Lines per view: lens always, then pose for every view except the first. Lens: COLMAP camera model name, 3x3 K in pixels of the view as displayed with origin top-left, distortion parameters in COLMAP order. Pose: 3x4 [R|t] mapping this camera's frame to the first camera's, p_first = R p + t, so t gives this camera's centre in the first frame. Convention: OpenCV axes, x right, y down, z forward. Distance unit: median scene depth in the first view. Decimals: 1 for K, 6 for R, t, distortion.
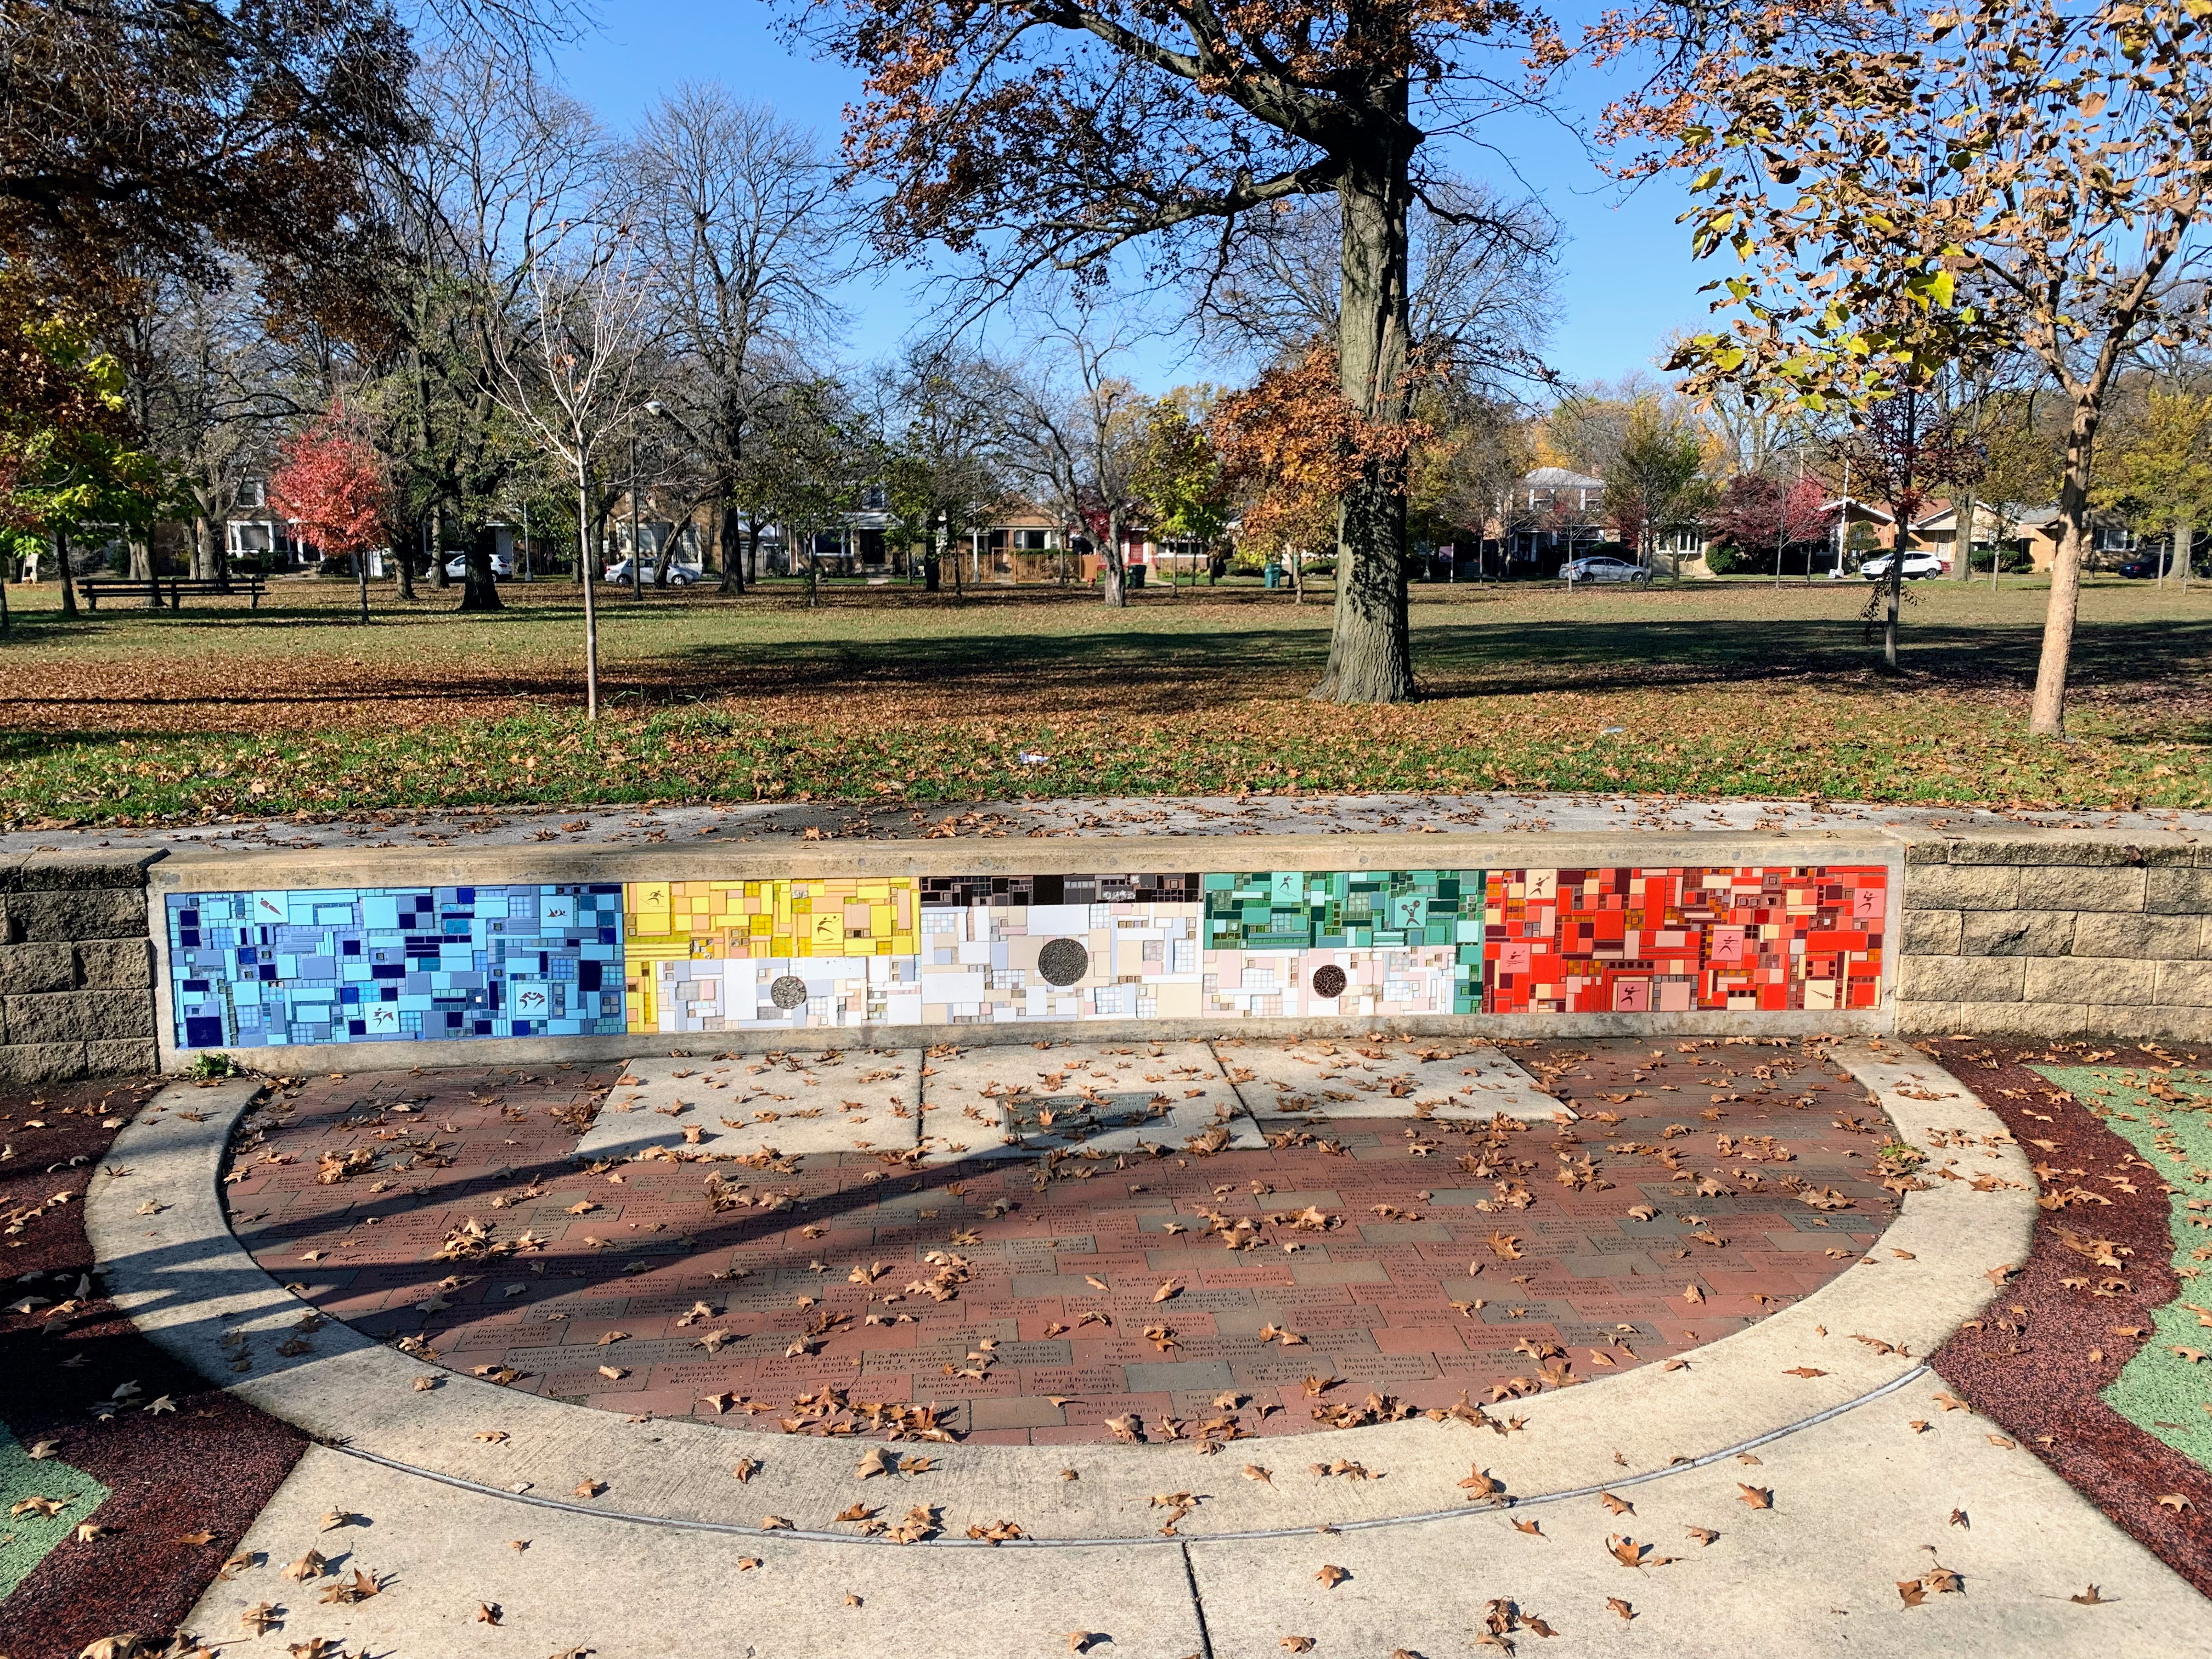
lens RADIAL K [[1698.0, 0, 1121.8], [0, 1698.0, 818.4], [0, 0, 1]] dist [0.037342, -0.038605]
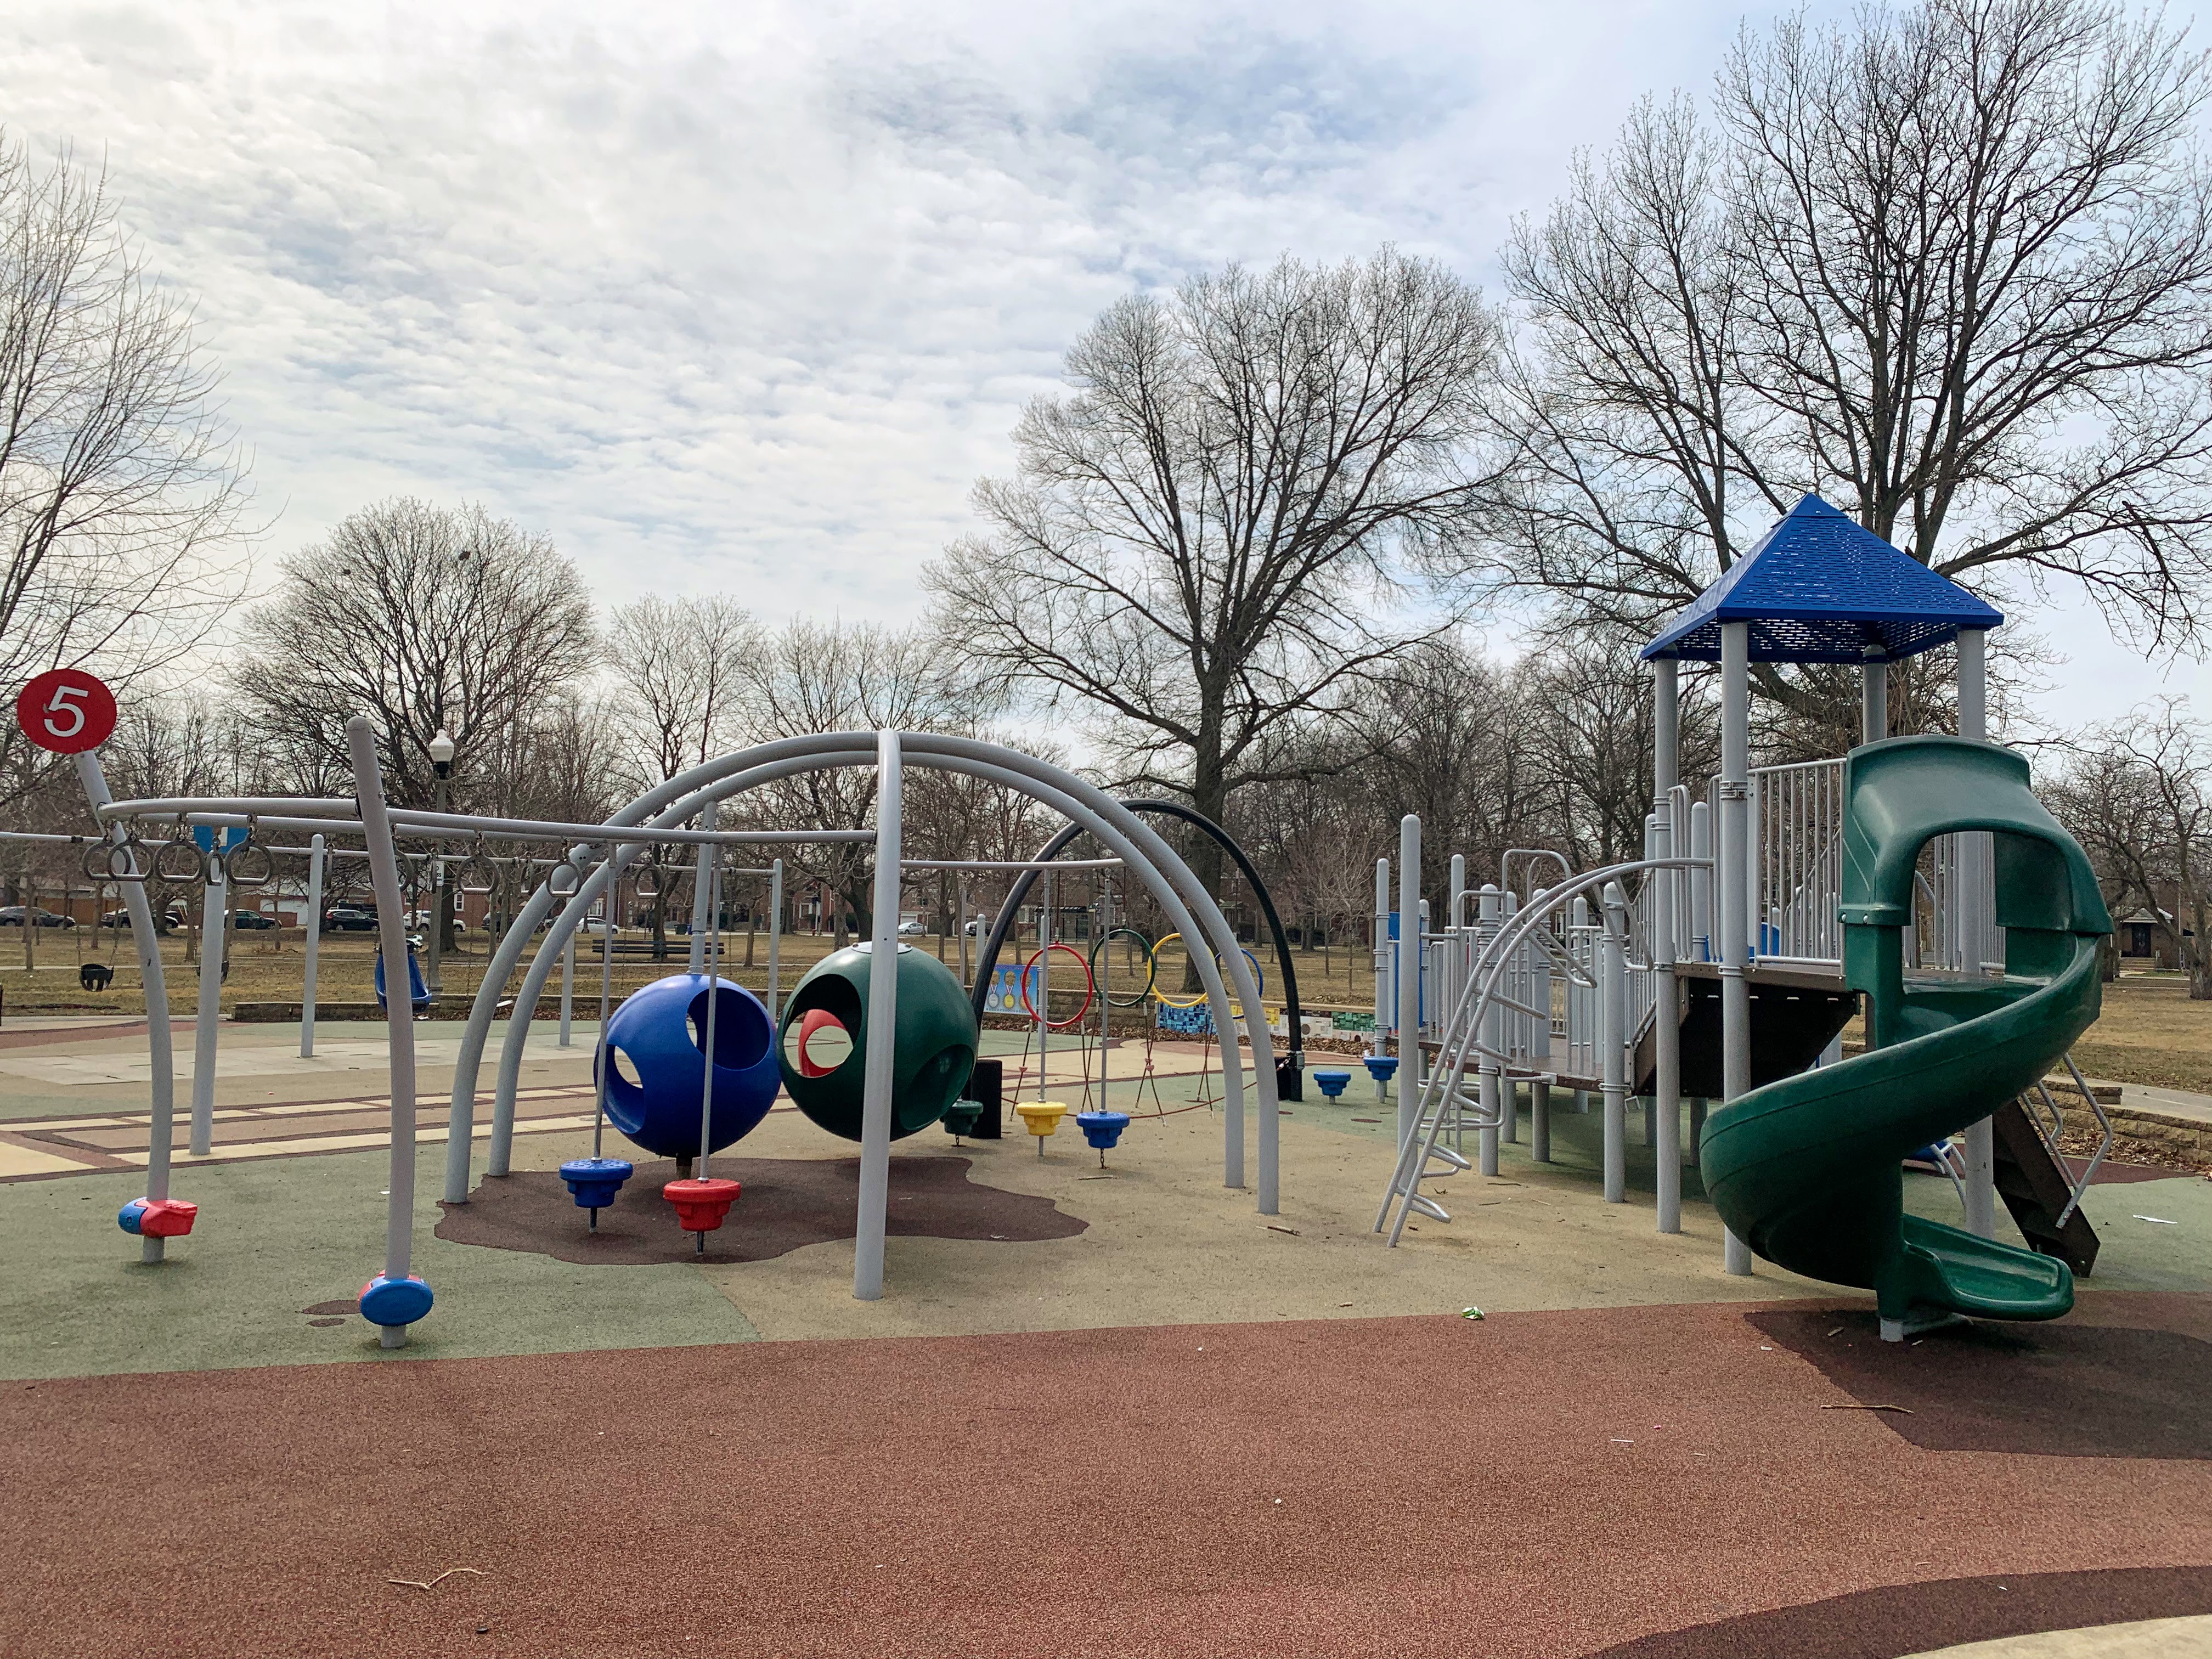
lens RADIAL K [[1698.0, 0, 1106.3], [0, 1698.0, 809.7], [0, 0, 1]] dist [0.037342, -0.038605]
pose [[0.705044, -0.034522, -0.708322, 0.830932], [-0.126011, 0.976821, -0.173035, 0.106908], [0.697878, 0.211254, 0.684352, -0.766672]]
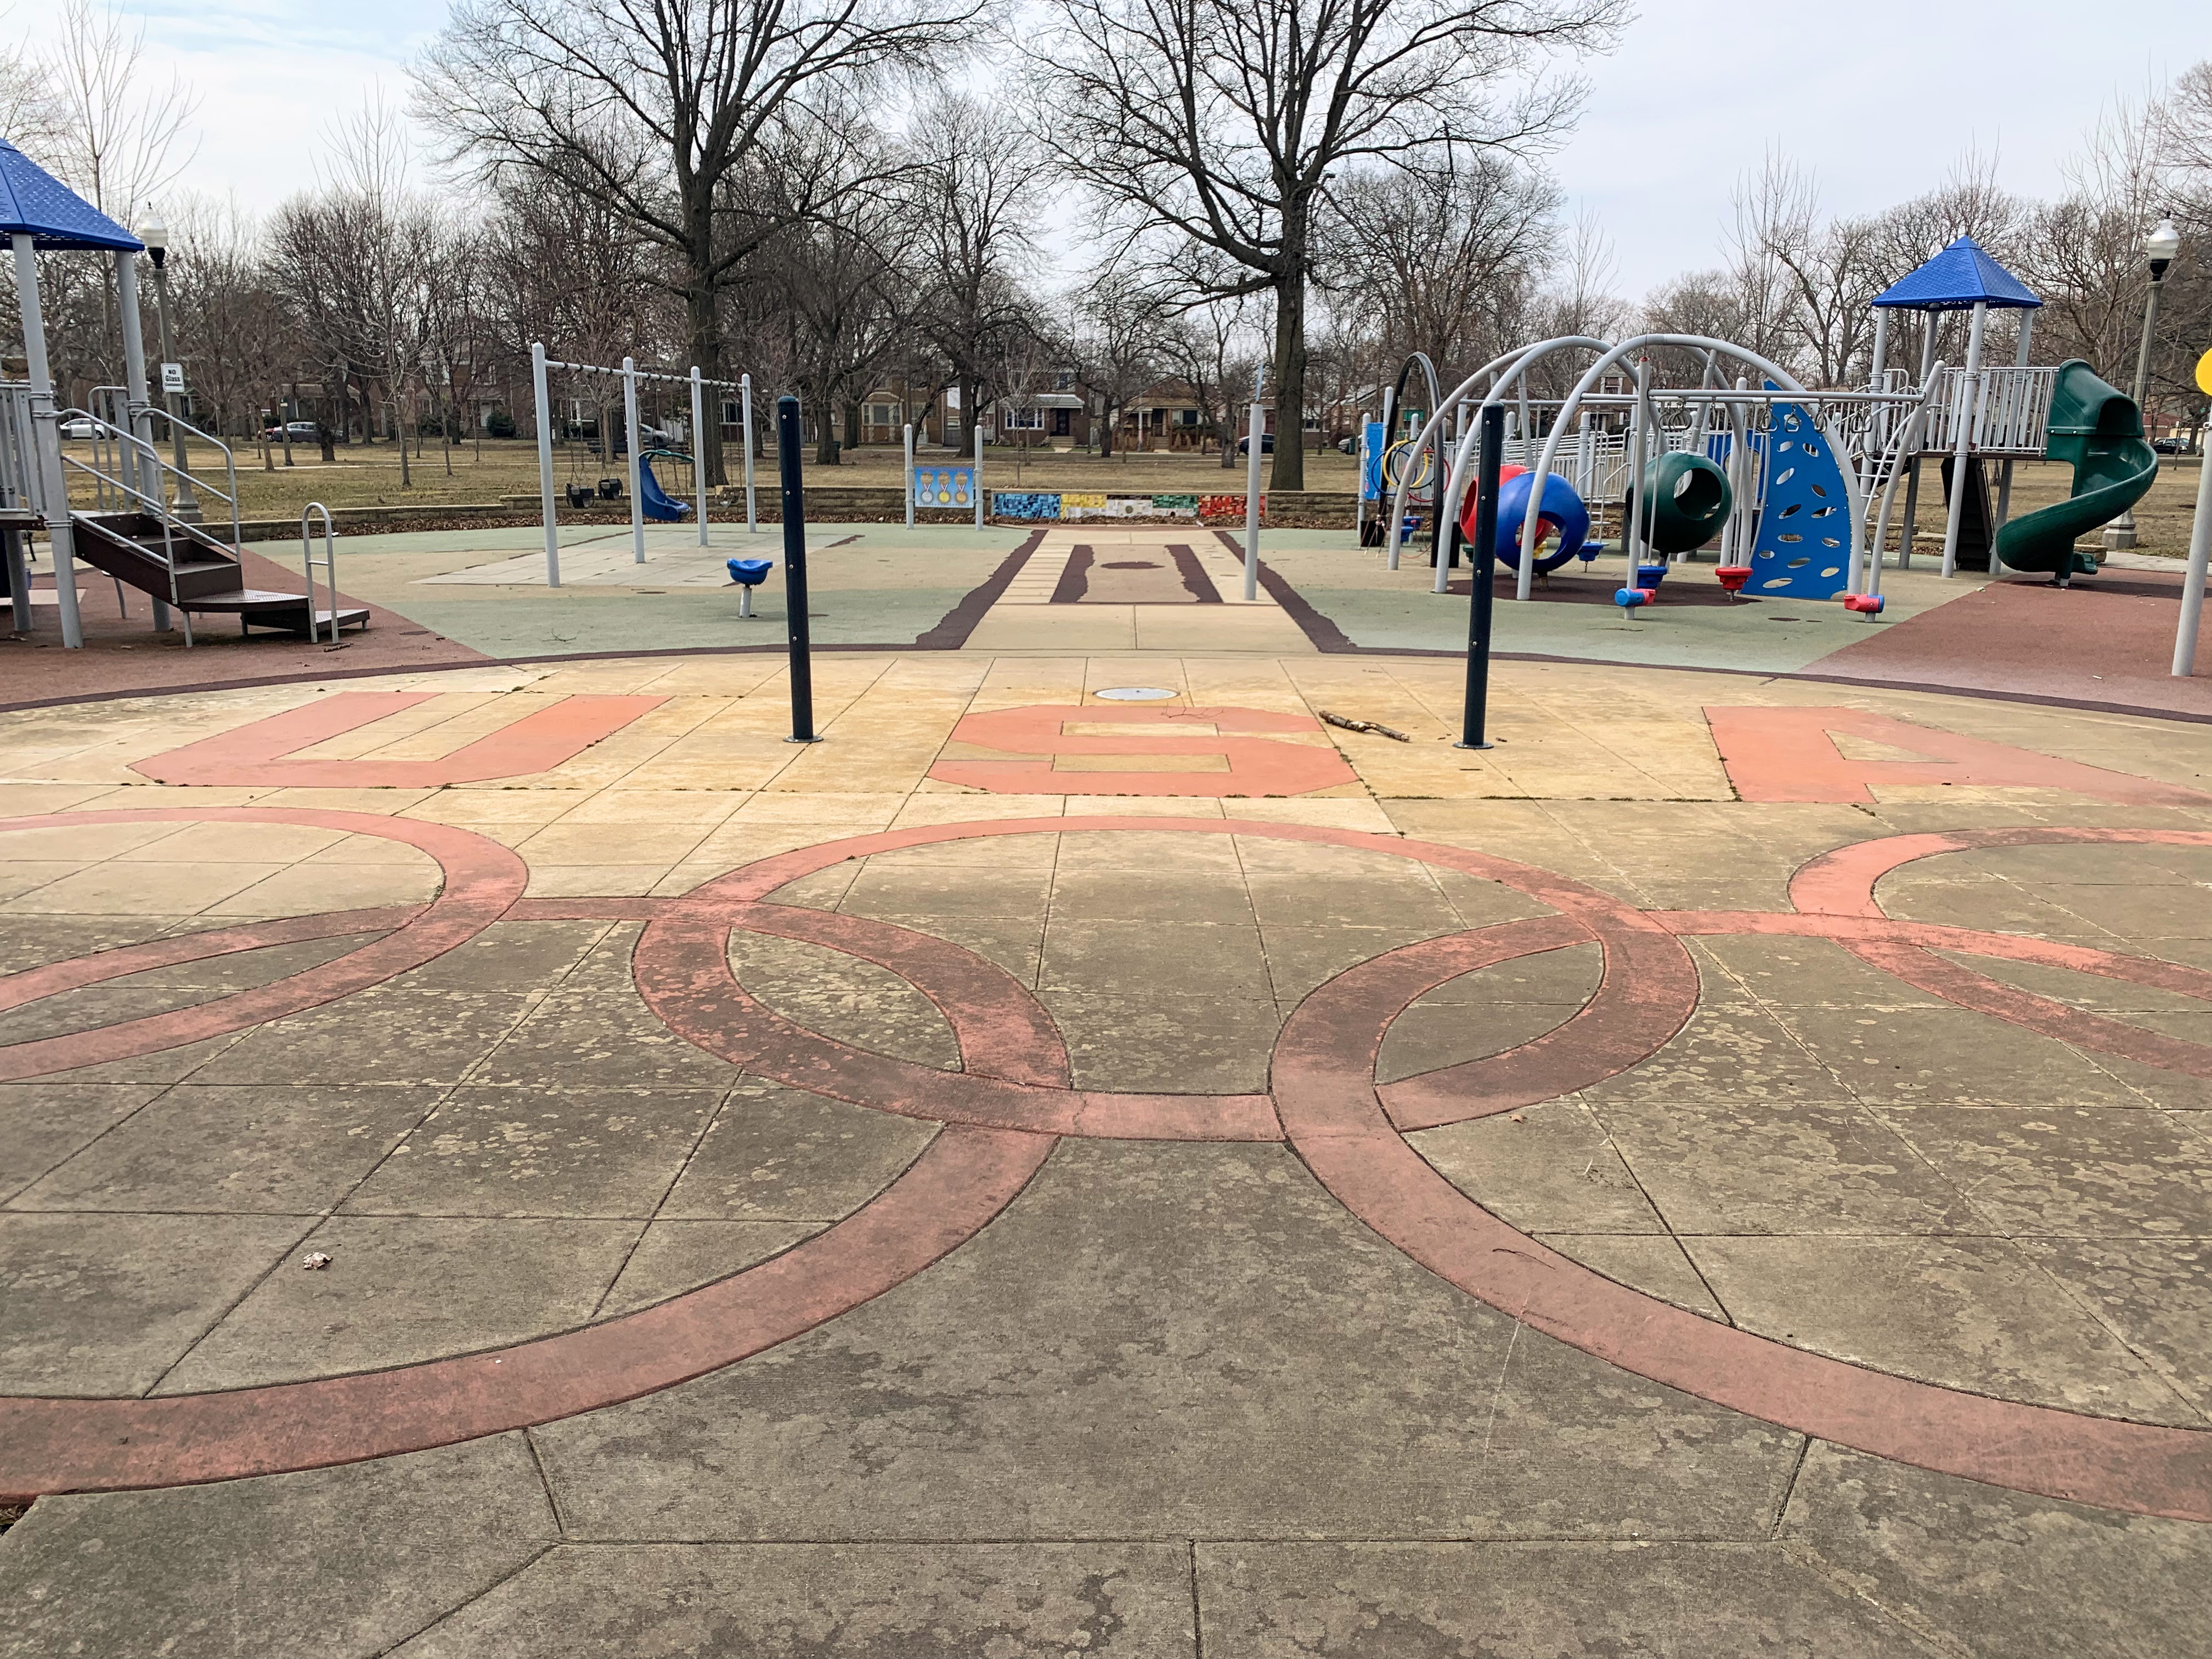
lens RADIAL K [[1698.0, 0, 1105.4], [0, 1698.0, 816.0], [0, 0, 1]] dist [0.037342, -0.038605]
pose [[0.994027, 0.033395, -0.103899, 0.163425], [-0.025871, 0.997001, 0.072942, 0.220134], [0.106023, -0.069818, 0.991910, -1.528543]]
